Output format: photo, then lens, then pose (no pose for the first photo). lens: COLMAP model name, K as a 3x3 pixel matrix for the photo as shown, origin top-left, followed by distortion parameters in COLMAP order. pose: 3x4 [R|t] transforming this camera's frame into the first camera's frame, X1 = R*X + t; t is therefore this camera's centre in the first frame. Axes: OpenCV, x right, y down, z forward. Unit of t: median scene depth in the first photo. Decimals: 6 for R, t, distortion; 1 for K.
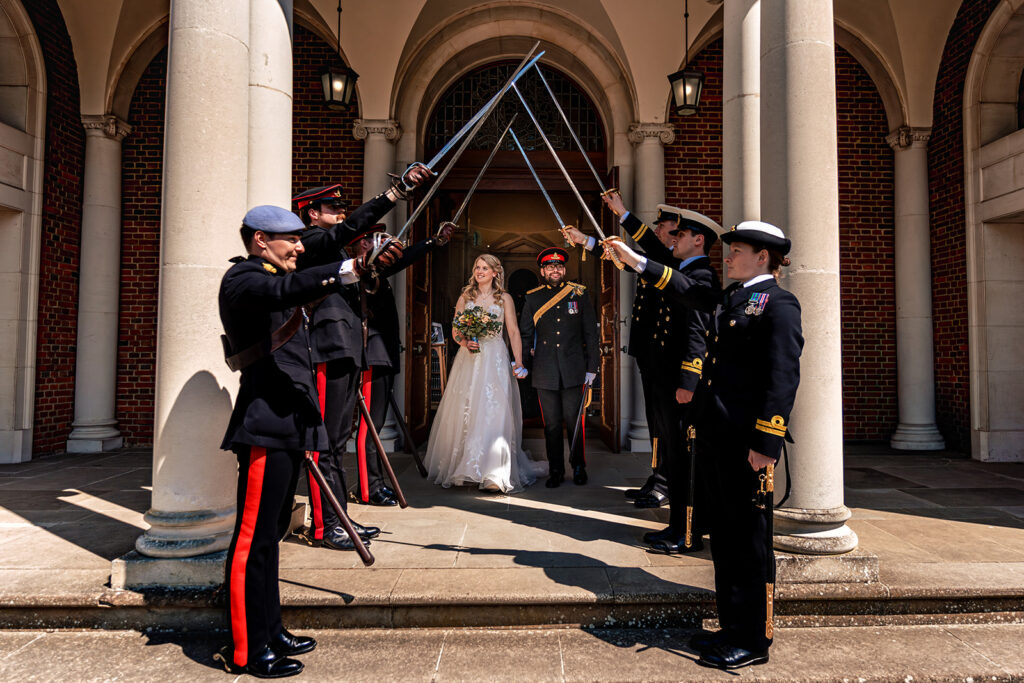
lens RADIAL K [[588.4, 0, 512.0], [0, 588.4, 341.5], [0, 0, 1]] dist [0.000213, 0.000085]
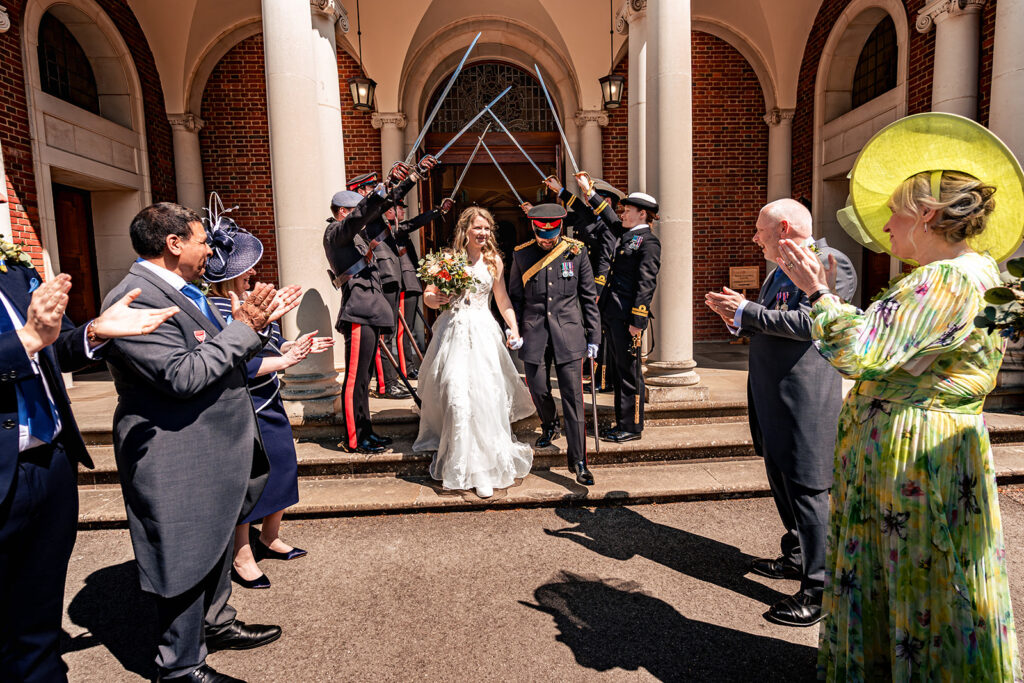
lens RADIAL K [[493.9, 0, 528.7], [0, 493.9, 342.2], [0, 0, 1]] dist [0.000398, 0.000015]
pose [[0.997517, -0.040645, 0.057514, 0.004494], [0.033440, 0.992074, 0.121123, 0.019910], [-0.061981, -0.118899, 0.990970, -0.203665]]
